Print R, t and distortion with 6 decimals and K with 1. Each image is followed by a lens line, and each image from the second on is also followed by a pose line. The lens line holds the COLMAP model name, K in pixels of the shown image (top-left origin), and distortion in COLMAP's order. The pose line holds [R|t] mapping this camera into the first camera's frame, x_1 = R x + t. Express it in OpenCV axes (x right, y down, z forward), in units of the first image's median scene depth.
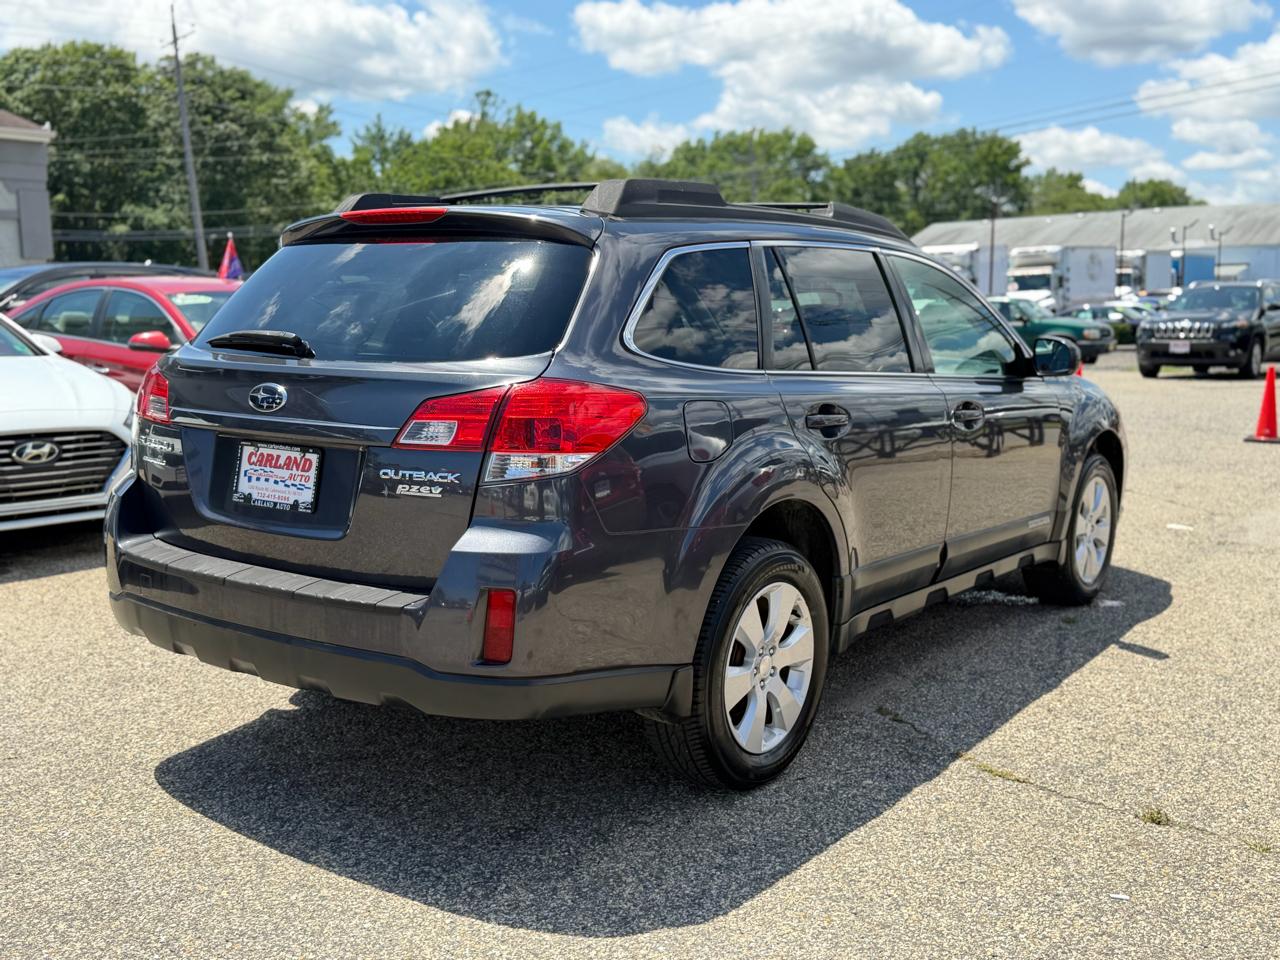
lens RADIAL K [[1289.0, 0, 640.0], [0, 1289.0, 480.0], [0, 0, 1]] dist [0.061370, -0.016894]
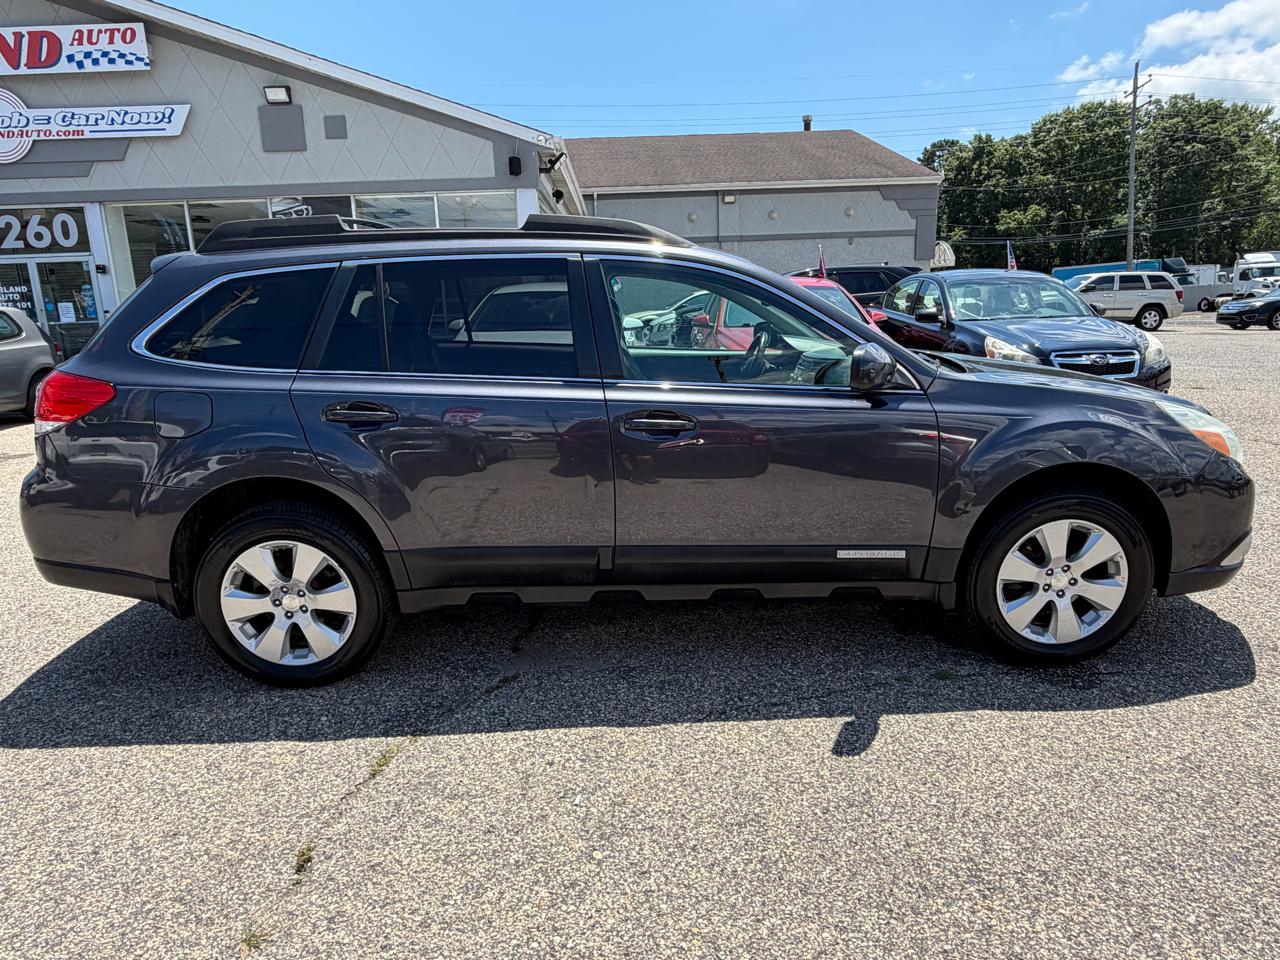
lens RADIAL K [[805.6, 0, 605.1], [0, 805.6, 483.6], [0, 0, 1]] dist [-0.001288, -0.003168]
pose [[0.611800, 0.169539, -0.772630, 0.680189], [-0.085602, 0.985215, 0.148404, -0.090531], [0.786367, -0.024655, 0.617267, 0.579153]]
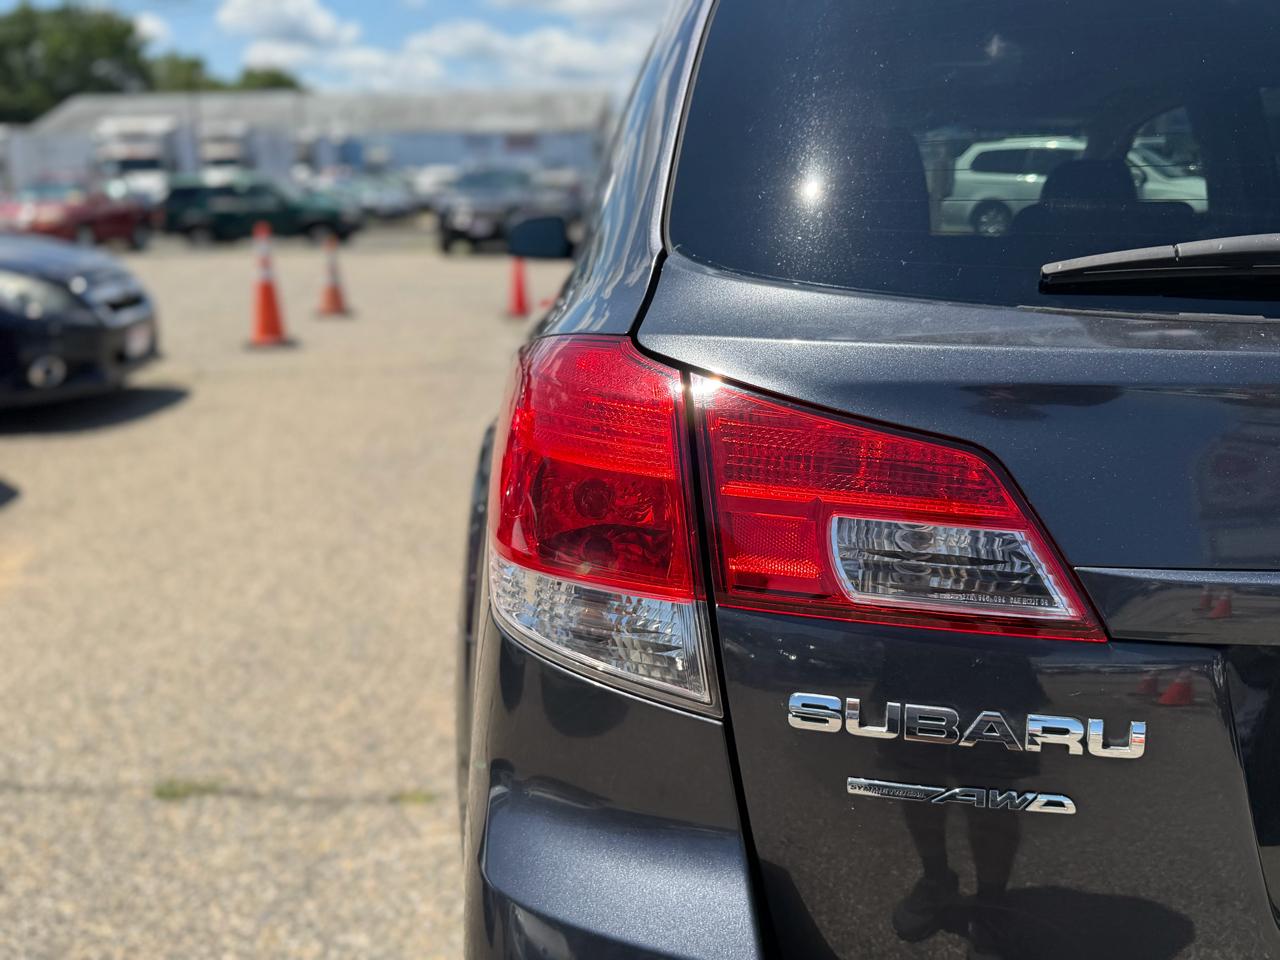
lens RADIAL K [[1233.0, 0, 640.0], [0, 1233.0, 480.0], [0, 0, 1]] dist [-0.004244, -0.015068]
pose [[0.788649, -0.147913, 0.596787, -0.404169], [0.088412, 0.987826, 0.127997, -0.077631], [-0.608455, -0.048182, 0.792125, 0.643921]]
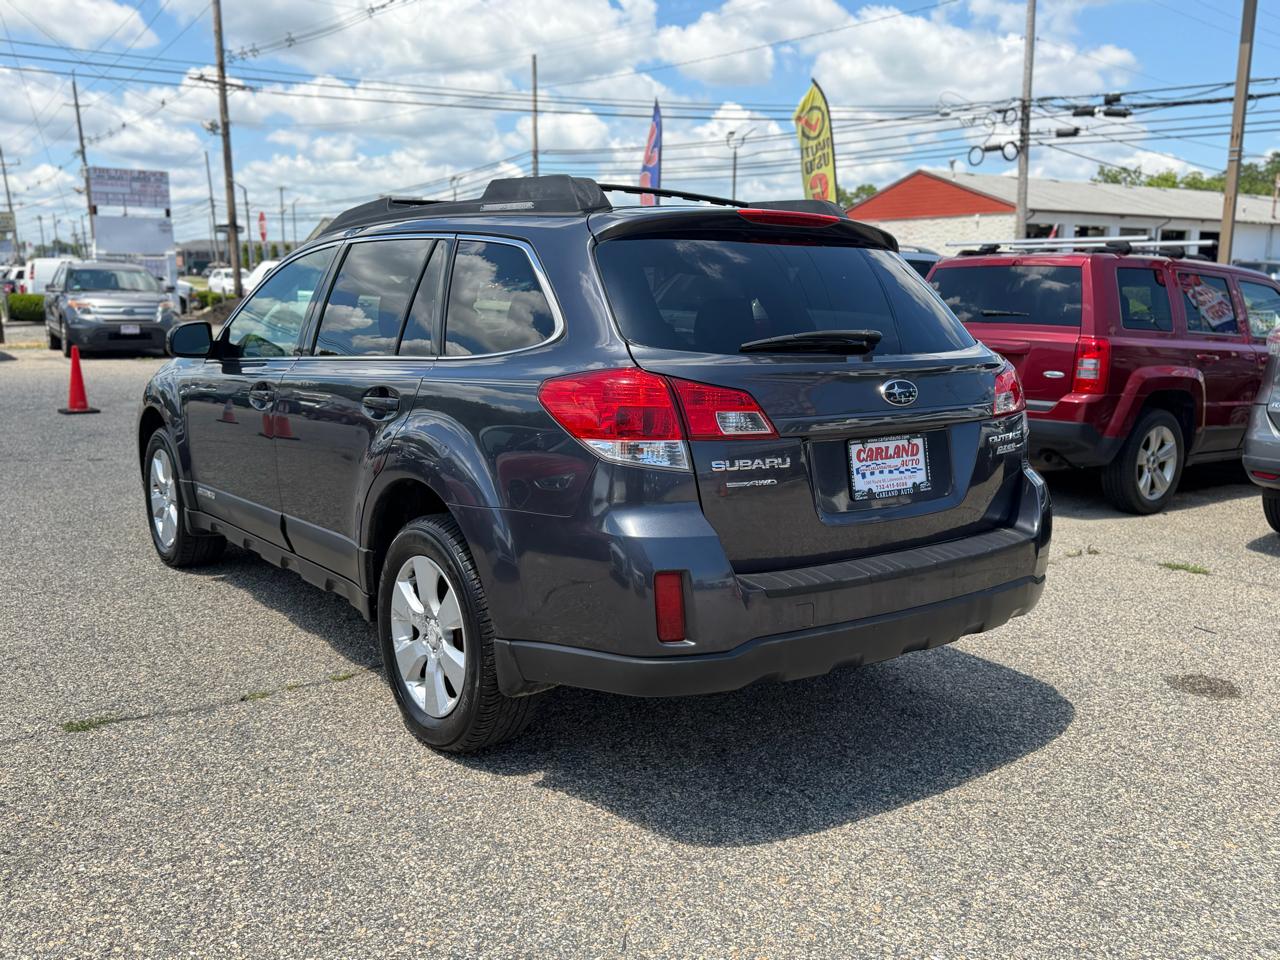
lens RADIAL K [[1102.2, 0, 640.0], [0, 1102.2, 480.0], [0, 0, 1]] dist [0.020870, -0.005084]
pose [[0.282893, -0.157742, 0.946091, -0.817807], [0.123133, 0.984195, 0.127276, -0.090312], [-0.951215, 0.080489, 0.297845, 0.634317]]
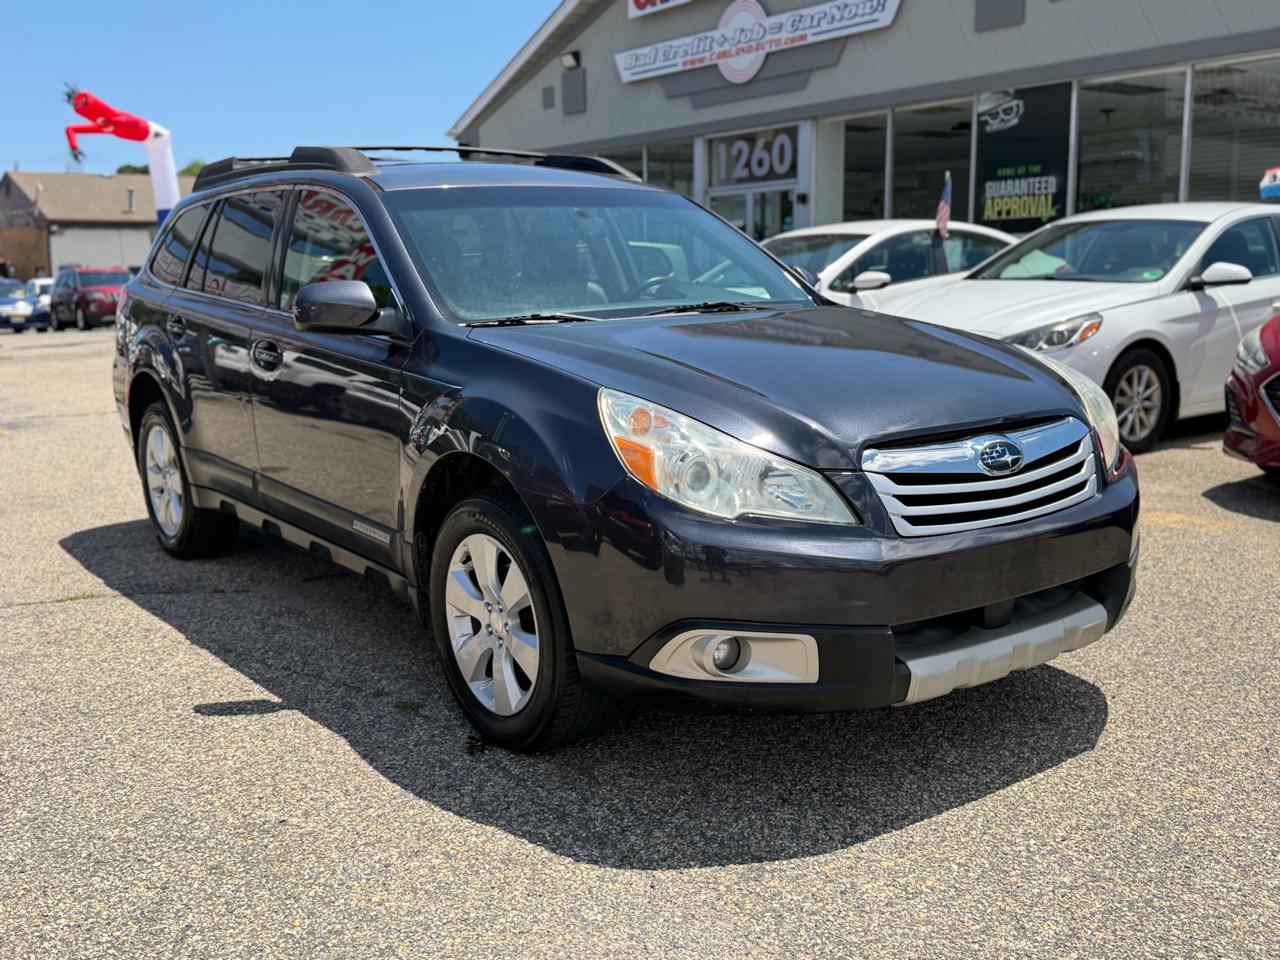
lens RADIAL K [[1289.0, 0, 640.0], [0, 1289.0, 480.0], [0, 0, 1]] dist [0.061370, -0.016894]
pose [[-0.299100, 0.169351, -0.939074, 1.049448], [-0.111520, 0.971177, 0.210660, -0.186923], [0.947683, 0.167734, -0.271593, 1.478416]]
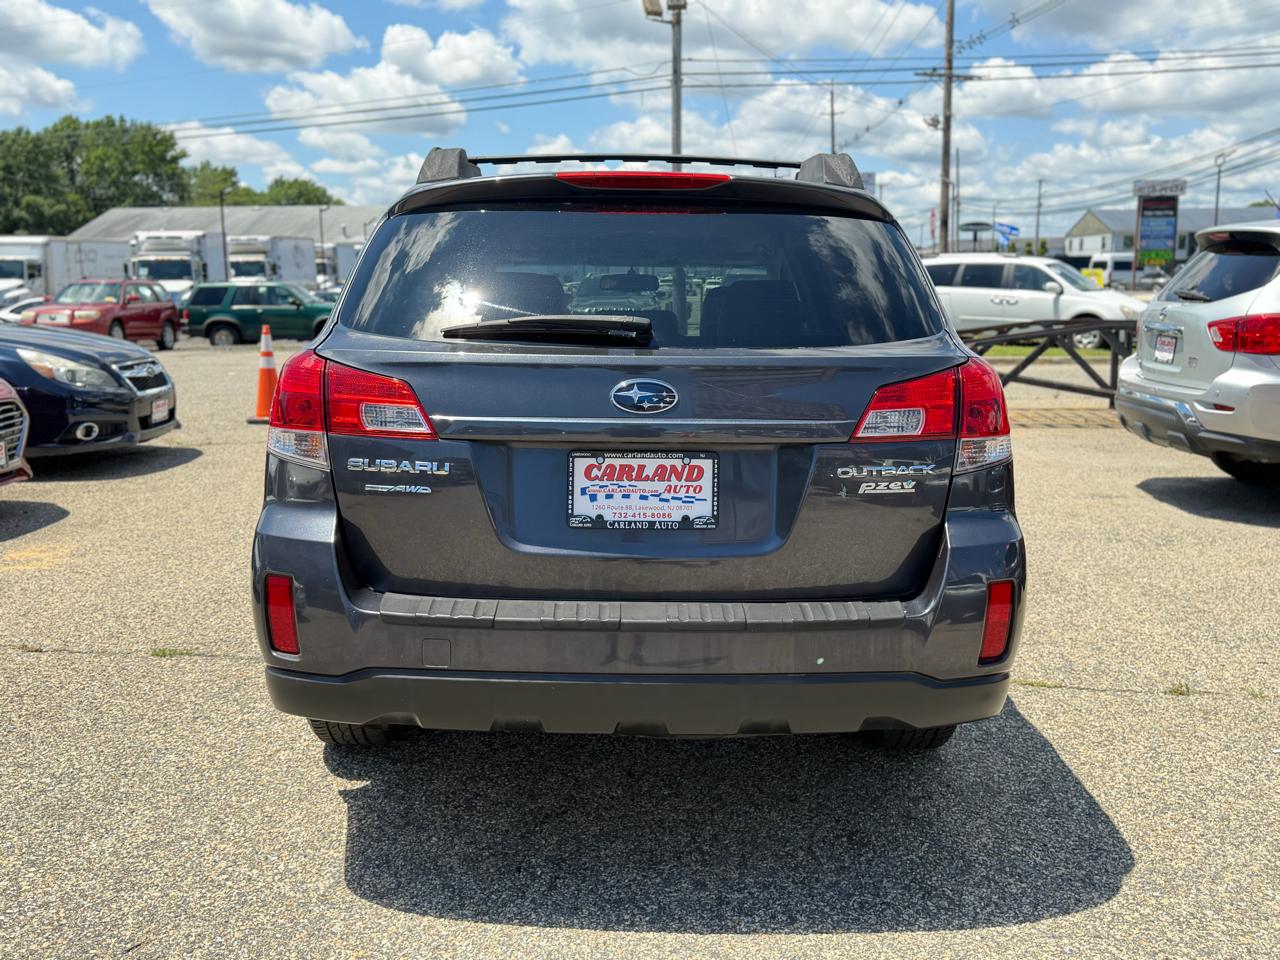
lens RADIAL K [[1199.2, 0, 638.5], [0, 1199.2, 454.8], [0, 0, 1]] dist [0.031331, -0.017380]
pose [[0.794402, -0.079182, 0.602209, -0.509612], [0.078268, 0.996545, 0.027786, -0.032346], [-0.602328, 0.025060, 0.797855, 0.265389]]
